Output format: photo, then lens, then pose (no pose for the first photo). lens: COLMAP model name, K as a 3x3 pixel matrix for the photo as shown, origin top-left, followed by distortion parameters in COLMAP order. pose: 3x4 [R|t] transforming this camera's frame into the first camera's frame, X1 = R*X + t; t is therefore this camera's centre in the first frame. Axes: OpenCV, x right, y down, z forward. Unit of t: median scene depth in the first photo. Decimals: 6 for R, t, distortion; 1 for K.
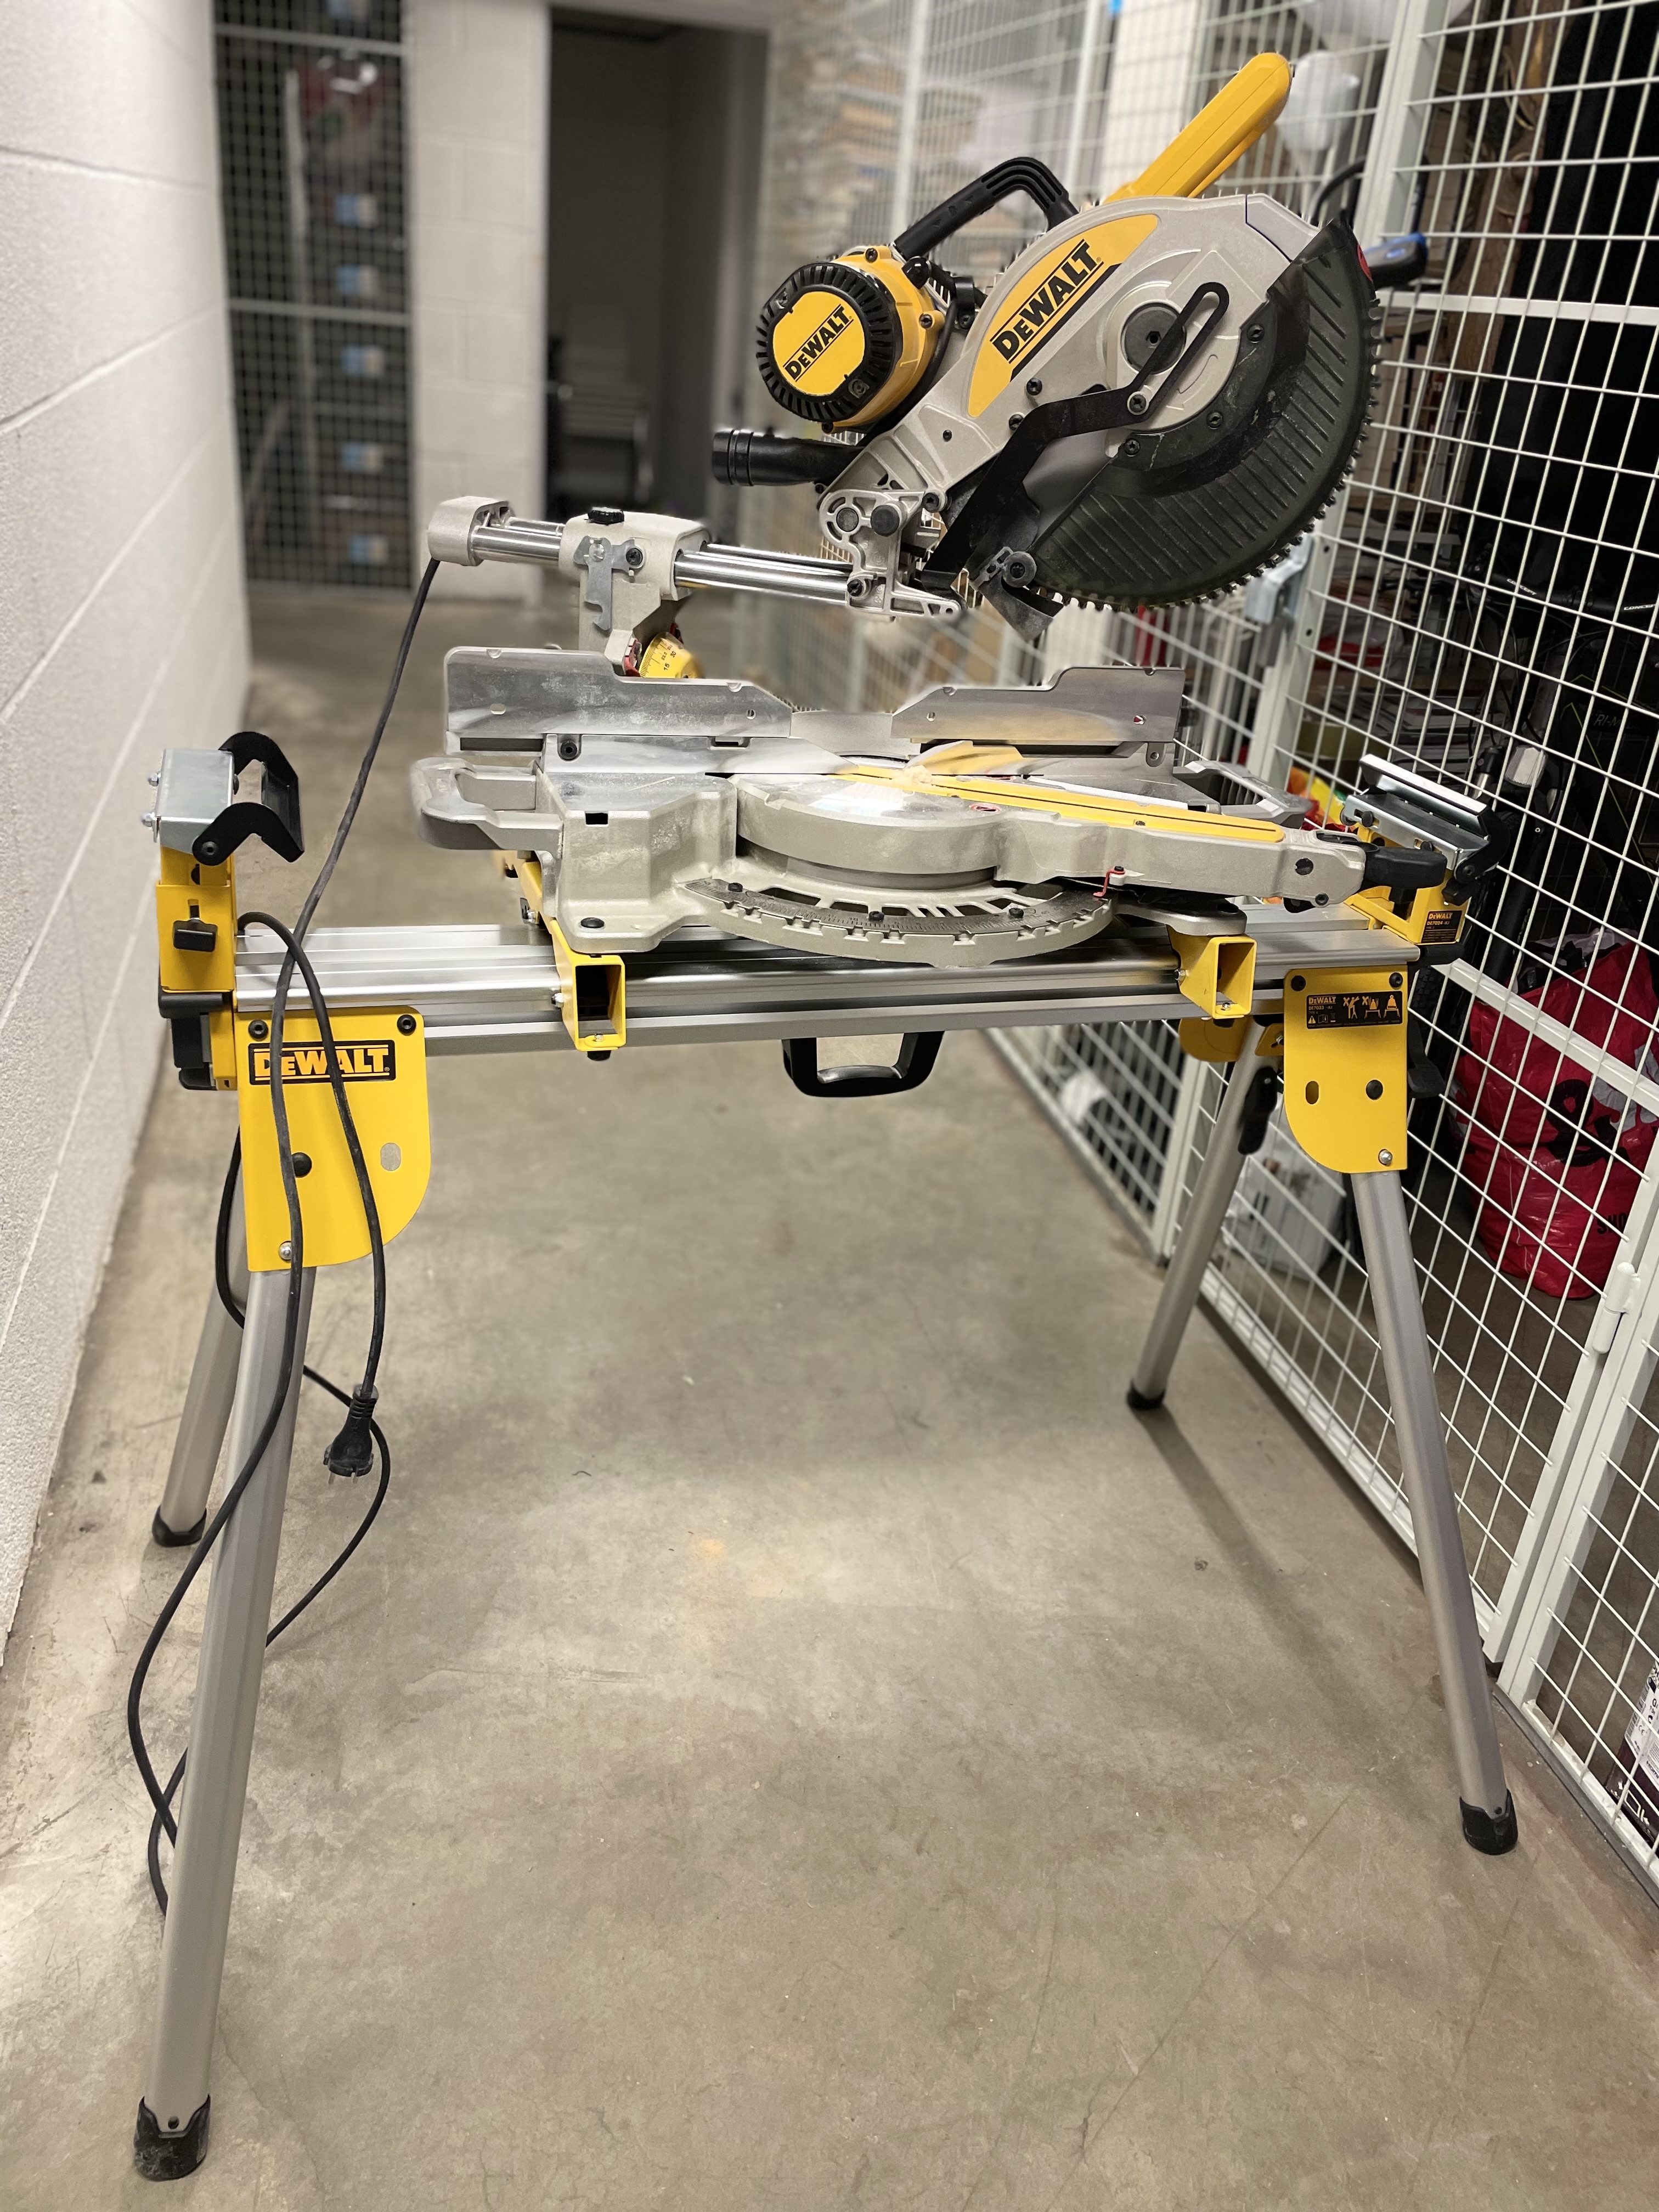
lens RADIAL K [[1674.9, 0, 829.5], [0, 1674.9, 1106.0], [0, 0, 1]] dist [0.002507, -0.055965]
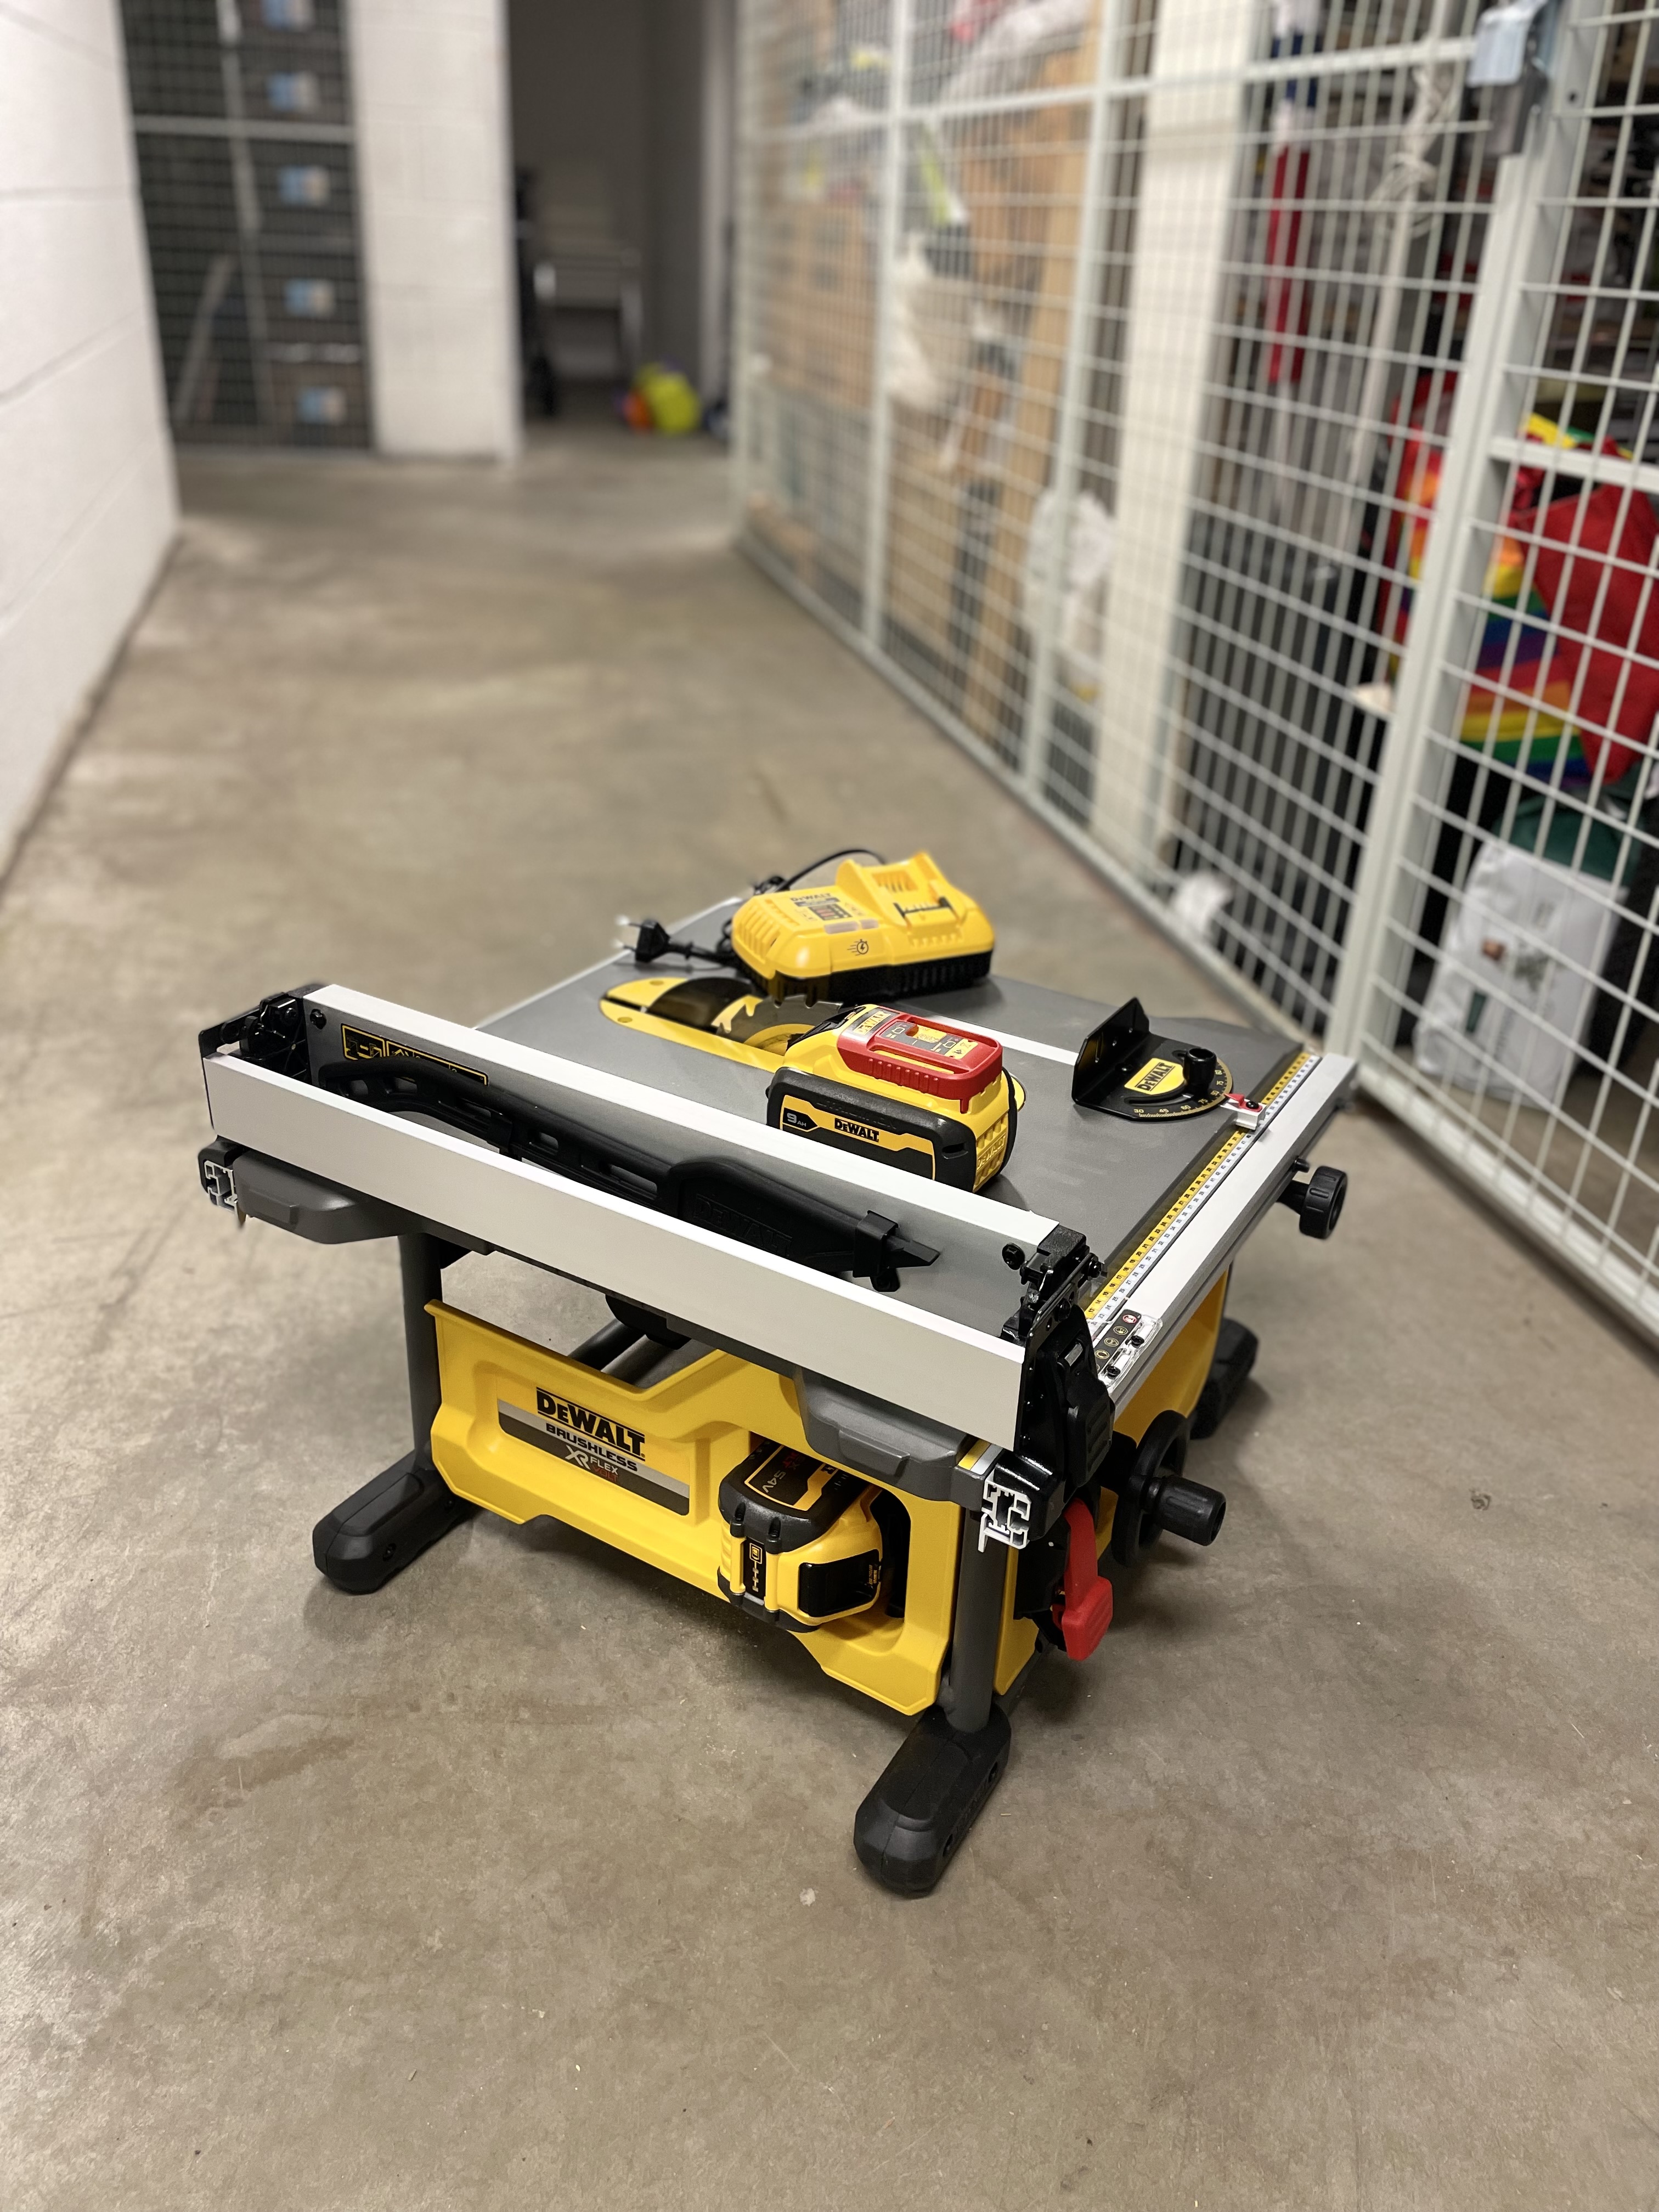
lens RADIAL K [[1674.9, 0, 829.5], [0, 1674.9, 1106.0], [0, 0, 1]] dist [0.002507, -0.055965]
pose [[0.999042, -0.039266, -0.019313, -0.014004], [0.039679, 0.998981, 0.021515, 0.111386], [0.018449, -0.022260, 0.999582, 0.402963]]
